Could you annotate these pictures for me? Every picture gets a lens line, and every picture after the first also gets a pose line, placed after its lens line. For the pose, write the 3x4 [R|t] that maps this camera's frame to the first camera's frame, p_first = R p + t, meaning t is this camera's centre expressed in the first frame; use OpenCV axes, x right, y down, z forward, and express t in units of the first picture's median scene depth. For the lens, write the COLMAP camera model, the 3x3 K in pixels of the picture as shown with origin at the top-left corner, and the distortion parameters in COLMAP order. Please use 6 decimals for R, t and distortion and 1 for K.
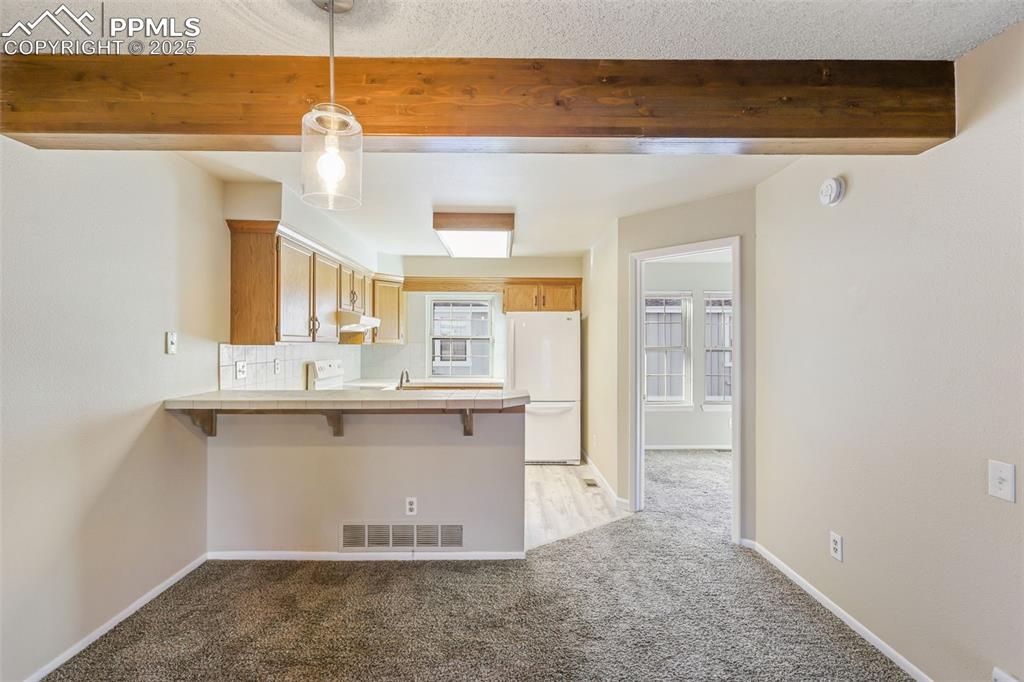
lens RADIAL K [[477.5, 0, 512.9], [0, 477.5, 342.4], [0, 0, 1]] dist [0.001224, -0.000177]
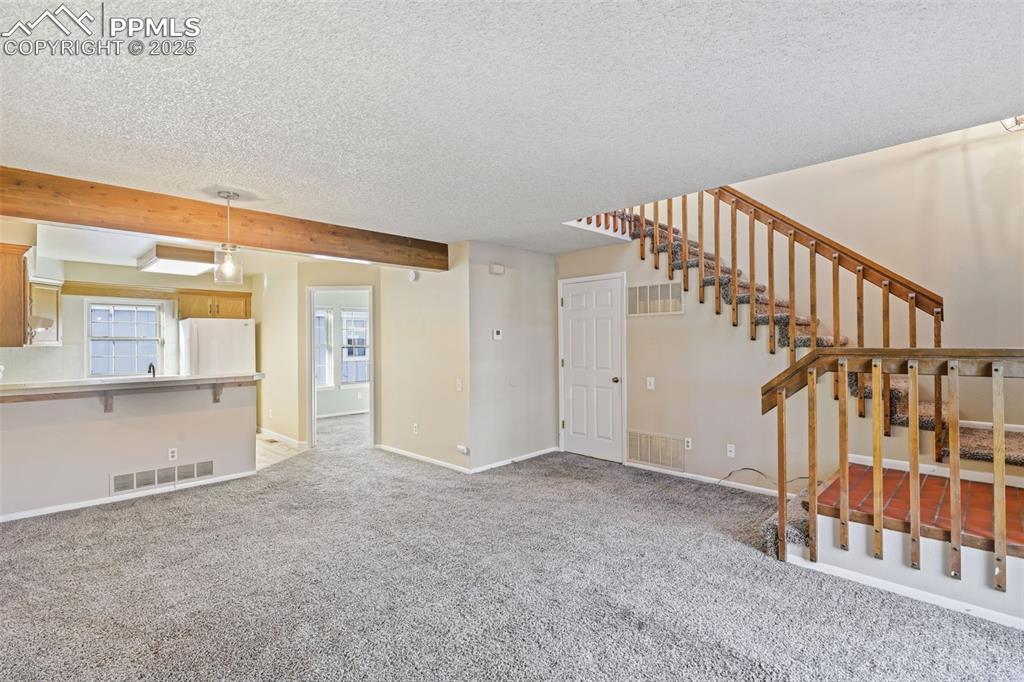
lens RADIAL K [[477.5, 0, 507.0], [0, 477.5, 339.9], [0, 0, 1]] dist [0.001224, -0.000177]
pose [[0.716481, -0.005910, 0.697582, -0.501607], [0.007609, 0.999971, 0.000657, -0.004633], [-0.697566, 0.004837, 0.716505, -0.783317]]
